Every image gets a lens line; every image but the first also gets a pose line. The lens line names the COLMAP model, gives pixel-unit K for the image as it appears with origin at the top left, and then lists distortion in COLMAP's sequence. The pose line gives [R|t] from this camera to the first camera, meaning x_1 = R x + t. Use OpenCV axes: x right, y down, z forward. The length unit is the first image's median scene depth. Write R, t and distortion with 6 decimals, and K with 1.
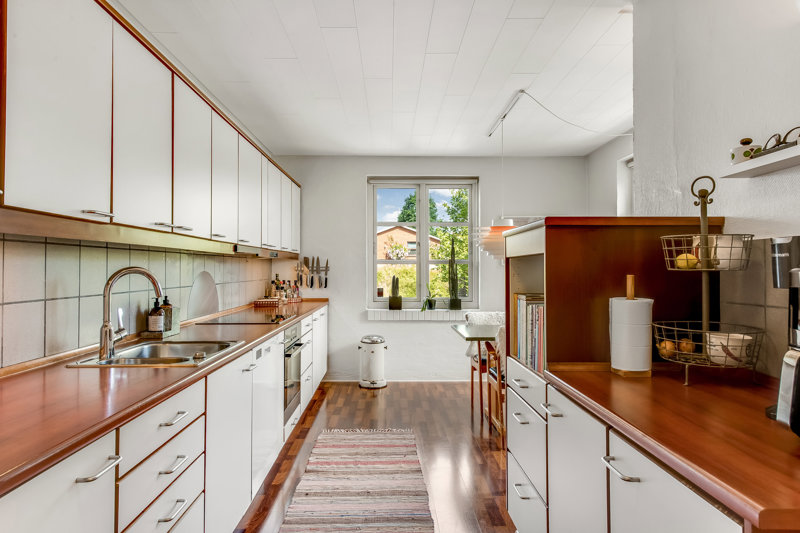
lens RADIAL K [[546.8, 0, 400.7], [0, 546.8, 265.3], [0, 0, 1]] dist [0.006010, 0.000315]
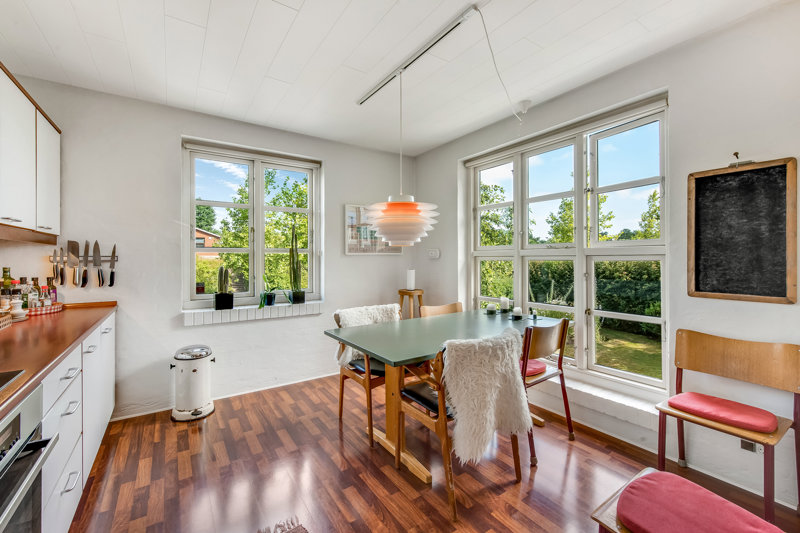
lens RADIAL K [[333.6, 0, 398.2], [0, 333.6, 257.0], [0, 0, 1]] dist [-0.004872, -0.000631]
pose [[0.835870, -0.001085, 0.548926, -0.065957], [-0.000397, 0.999997, 0.002580, 0.003135], [-0.548927, -0.002375, 0.835867, 0.457853]]
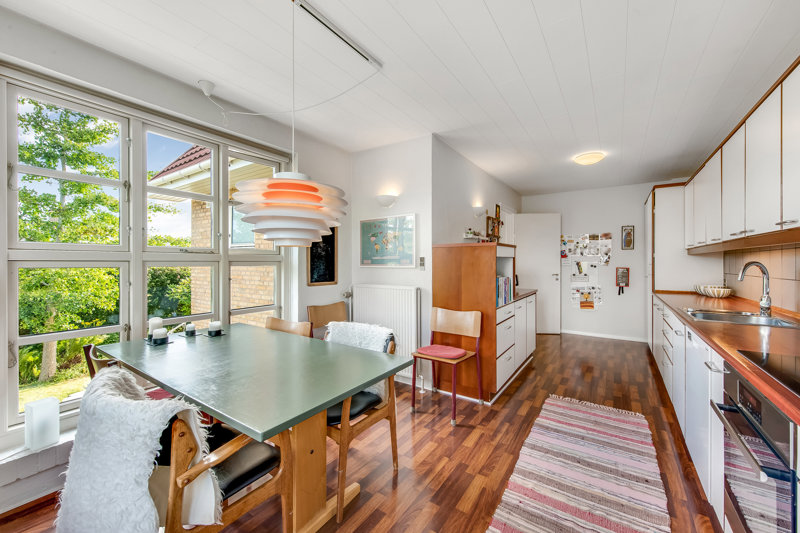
lens RADIAL K [[318.3, 0, 401.4], [0, 318.3, 263.1], [0, 0, 1]] dist [0.001159, 0.000044]
pose [[-0.822717, -0.001191, 0.568449, -0.069824], [-0.002812, 0.999994, -0.001974, 0.004482], [-0.568444, -0.003223, -0.822716, 0.751631]]
